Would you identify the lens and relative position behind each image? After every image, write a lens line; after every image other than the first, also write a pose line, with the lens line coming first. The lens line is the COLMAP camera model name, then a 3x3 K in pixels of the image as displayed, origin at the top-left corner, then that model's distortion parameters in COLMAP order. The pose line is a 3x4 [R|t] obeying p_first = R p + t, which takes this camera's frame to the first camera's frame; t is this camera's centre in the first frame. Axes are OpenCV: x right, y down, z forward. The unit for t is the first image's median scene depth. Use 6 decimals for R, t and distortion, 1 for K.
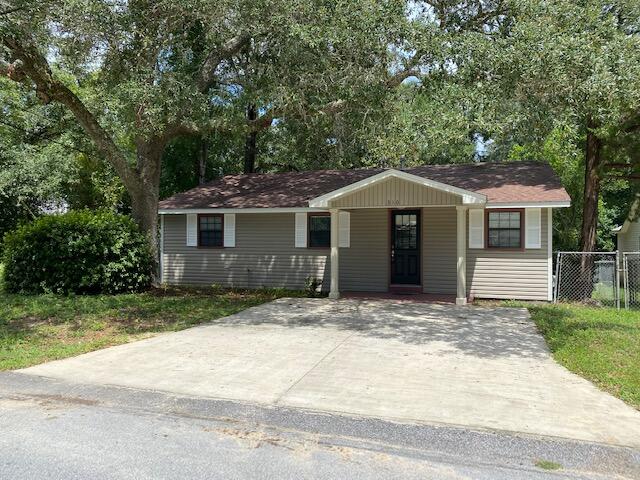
lens RADIAL K [[489.8, 0, 324.9], [0, 489.8, 241.8], [0, 0, 1]] dist [0.054979, -0.067758]
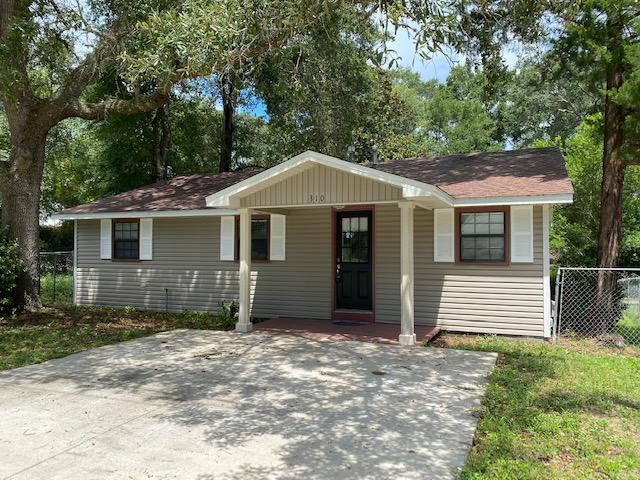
lens RADIAL K [[489.8, 0, 324.9], [0, 489.8, 241.8], [0, 0, 1]] dist [0.054979, -0.067758]
pose [[0.996375, -0.002689, -0.085022, 0.187132], [0.000677, 0.999719, -0.023676, 0.000102], [0.085062, 0.023533, 0.996098, 0.252557]]
